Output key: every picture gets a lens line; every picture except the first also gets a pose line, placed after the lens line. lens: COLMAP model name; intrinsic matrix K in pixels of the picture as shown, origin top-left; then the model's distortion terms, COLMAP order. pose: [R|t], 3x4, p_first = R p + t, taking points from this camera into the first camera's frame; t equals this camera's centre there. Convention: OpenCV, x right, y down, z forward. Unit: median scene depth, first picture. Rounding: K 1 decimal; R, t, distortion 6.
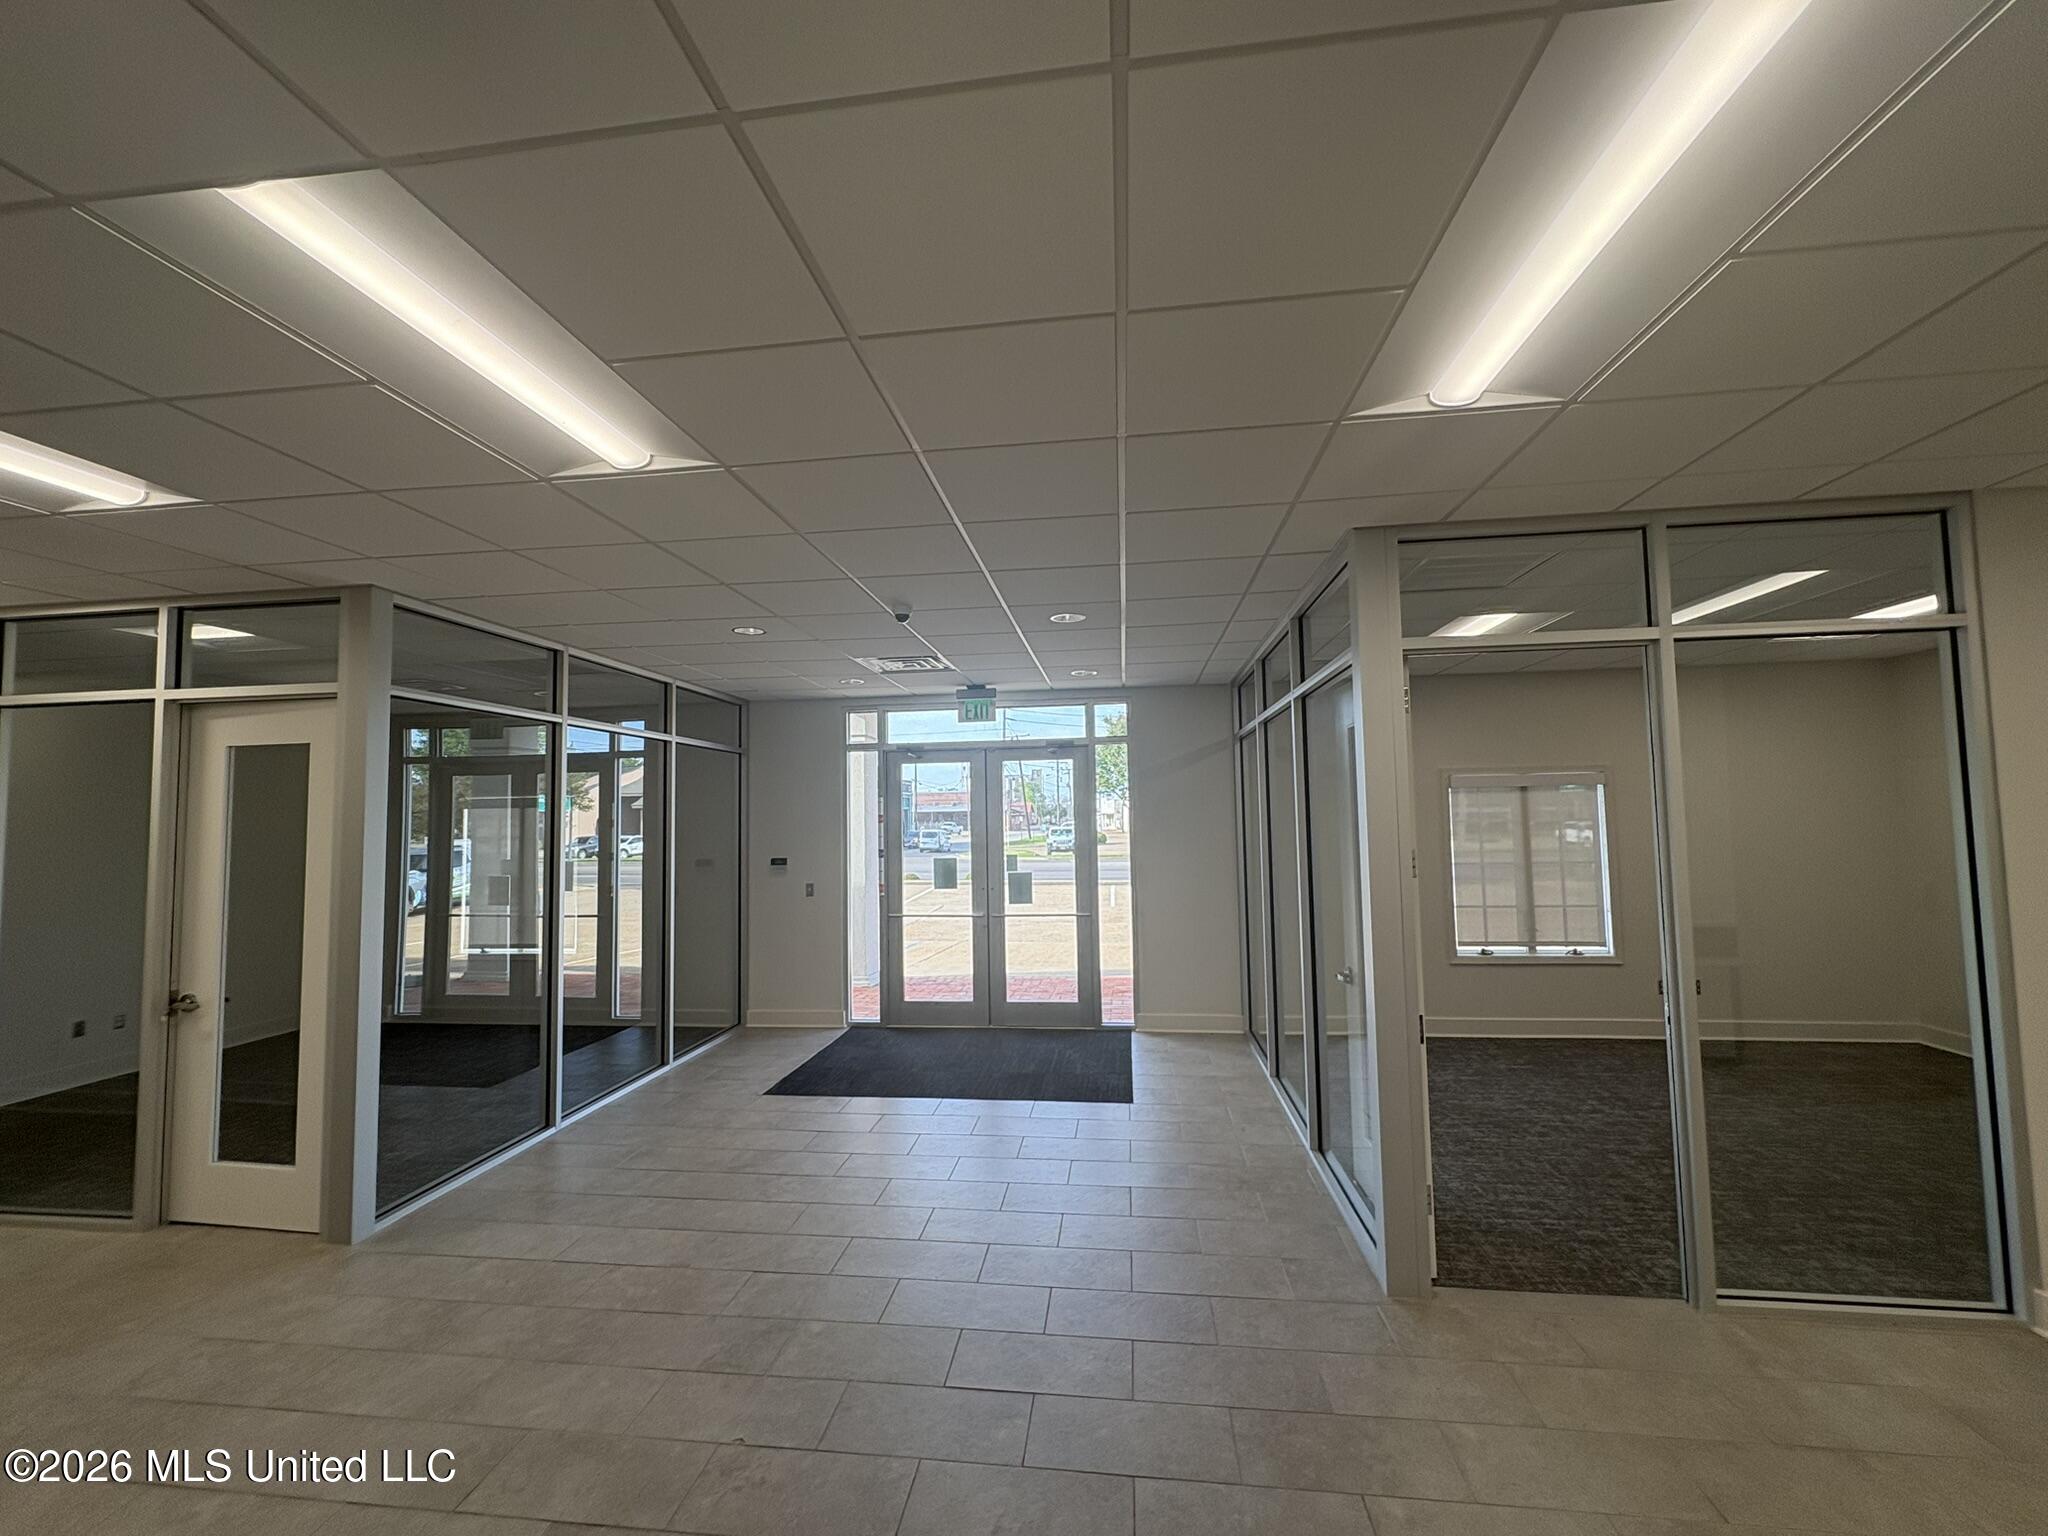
lens RADIAL K [[840.8, 0, 1020.4], [0, 840.8, 770.2], [0, 0, 1]] dist [0.000347, 0.000671]
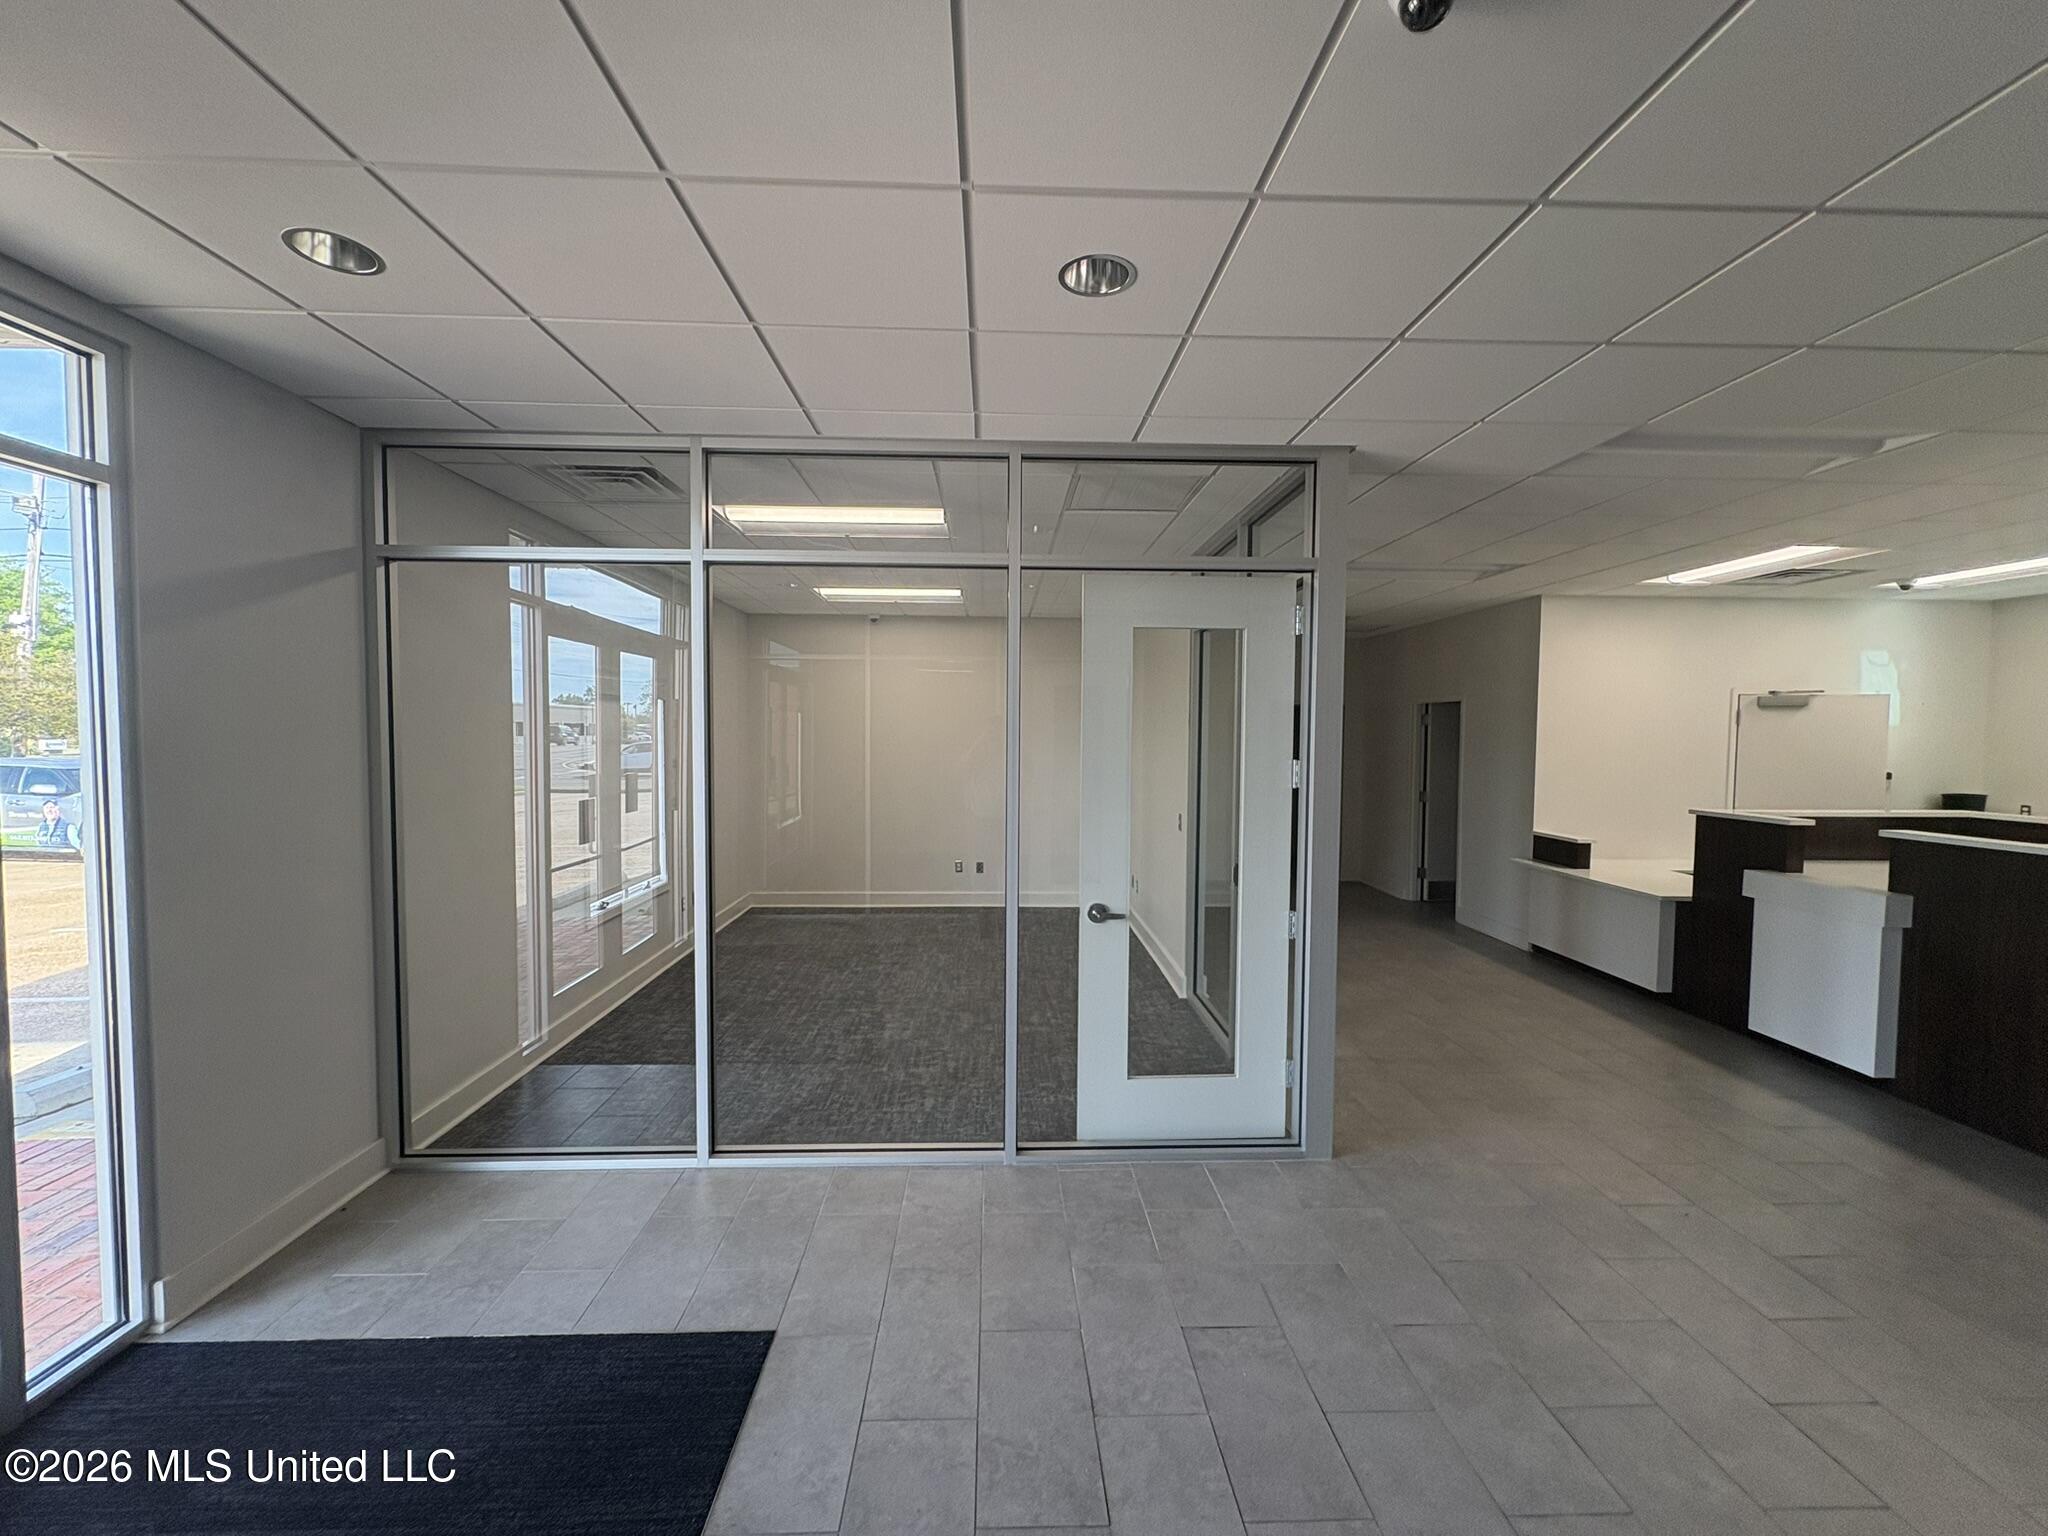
lens RADIAL K [[815.3, 0, 1022.4], [0, 815.3, 771.0], [0, 0, 1]] dist [0.000735, -0.000985]
pose [[-0.160611, -0.029513, 0.986576, -0.252878], [-0.060728, 0.997955, 0.019967, 0.051896], [-0.985148, -0.056706, -0.162075, 0.739844]]
